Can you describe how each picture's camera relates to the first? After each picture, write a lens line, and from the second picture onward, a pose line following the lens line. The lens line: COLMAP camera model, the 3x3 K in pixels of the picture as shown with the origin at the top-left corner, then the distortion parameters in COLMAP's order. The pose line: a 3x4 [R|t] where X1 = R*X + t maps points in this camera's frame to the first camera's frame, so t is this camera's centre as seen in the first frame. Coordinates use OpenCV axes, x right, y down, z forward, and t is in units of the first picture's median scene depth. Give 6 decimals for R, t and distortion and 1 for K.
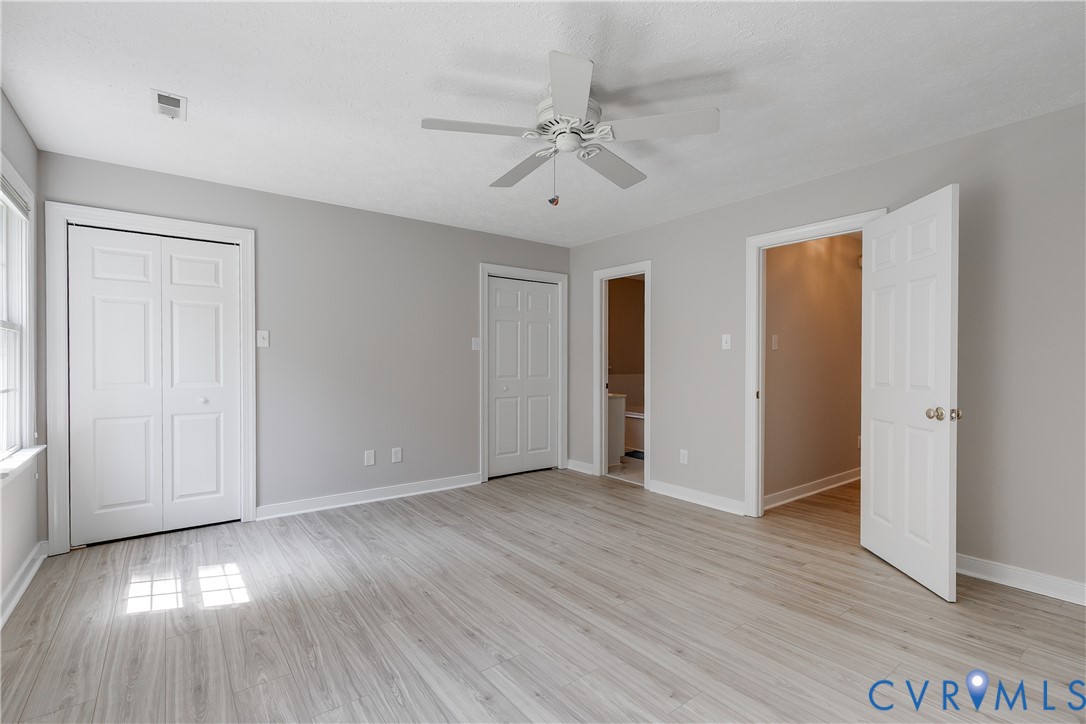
lens RADIAL K [[493.7, 0, 555.7], [0, 493.7, 365.3], [0, 0, 1]] dist [0.010534, -0.000832]
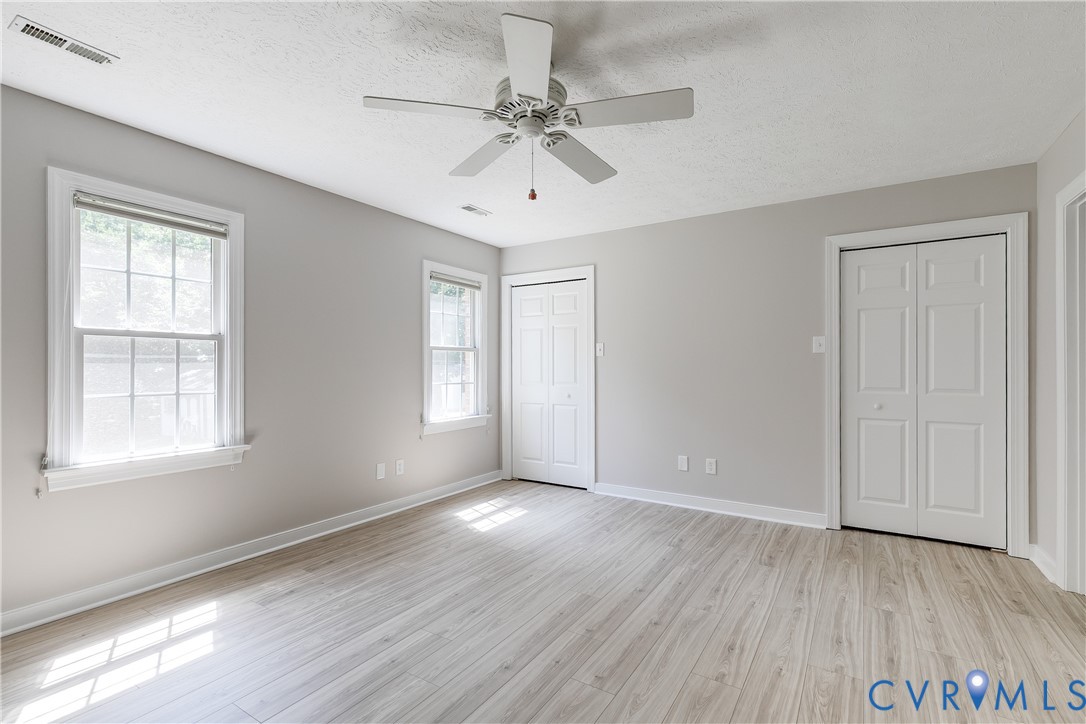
lens RADIAL K [[503.3, 0, 552.8], [0, 503.3, 367.2], [0, 0, 1]] dist [0.012008, -0.000608]
pose [[0.346972, -0.000557, -0.937876, 0.587176], [-0.005644, 0.999980, -0.002682, -0.005097], [0.937859, 0.006224, 0.346962, 0.465678]]
